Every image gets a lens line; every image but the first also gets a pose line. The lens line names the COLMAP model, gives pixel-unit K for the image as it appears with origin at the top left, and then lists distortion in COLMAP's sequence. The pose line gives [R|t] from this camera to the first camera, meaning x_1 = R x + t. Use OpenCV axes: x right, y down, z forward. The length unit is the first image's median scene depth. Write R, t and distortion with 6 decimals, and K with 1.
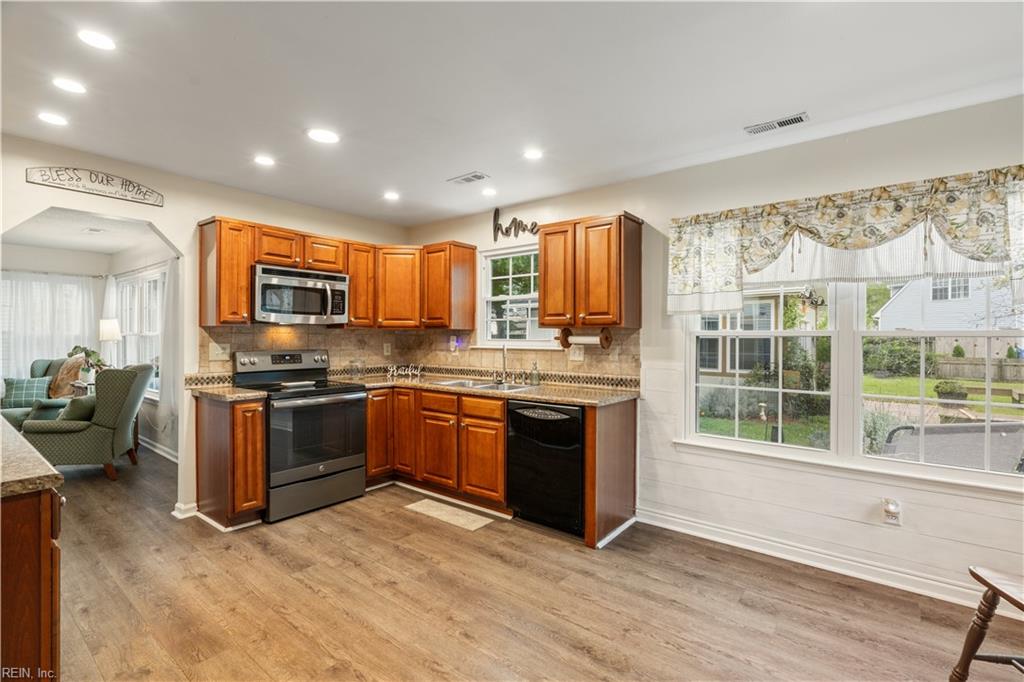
lens RADIAL K [[467.3, 0, 512.9], [0, 467.3, 338.2], [0, 0, 1]] dist [-0.003365, 0.000534]
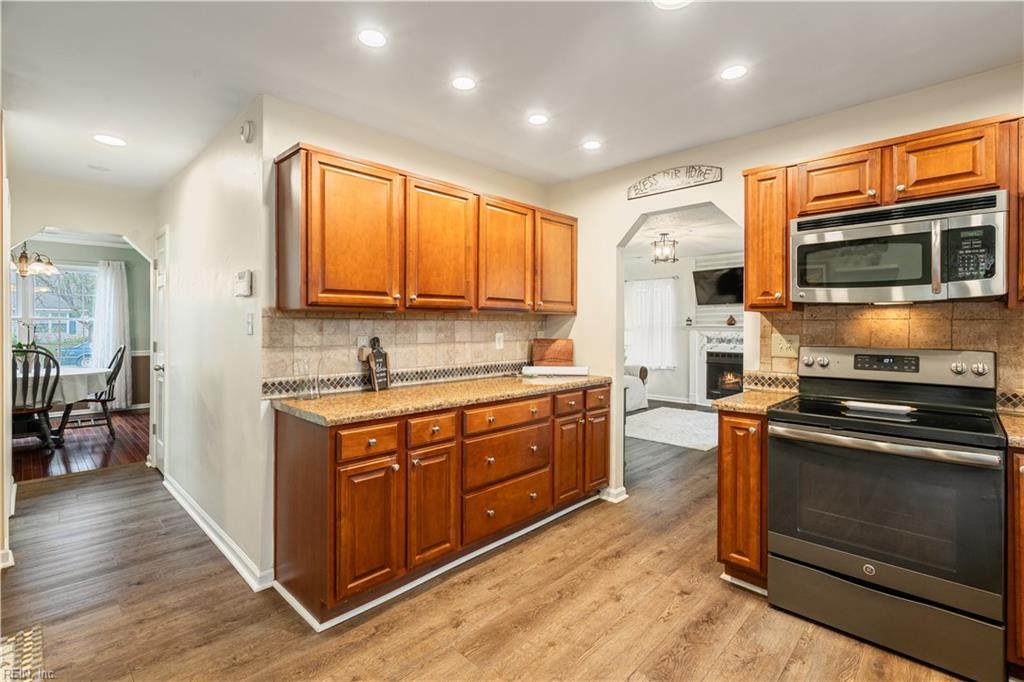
lens RADIAL K [[467.3, 0, 524.6], [0, 467.3, 325.9], [0, 0, 1]] dist [-0.003365, 0.000534]
pose [[-0.085305, -0.007666, -0.996325, 0.177324], [-0.009643, 0.999930, -0.006869, 0.007368], [0.996308, 0.009022, -0.085373, 0.717406]]
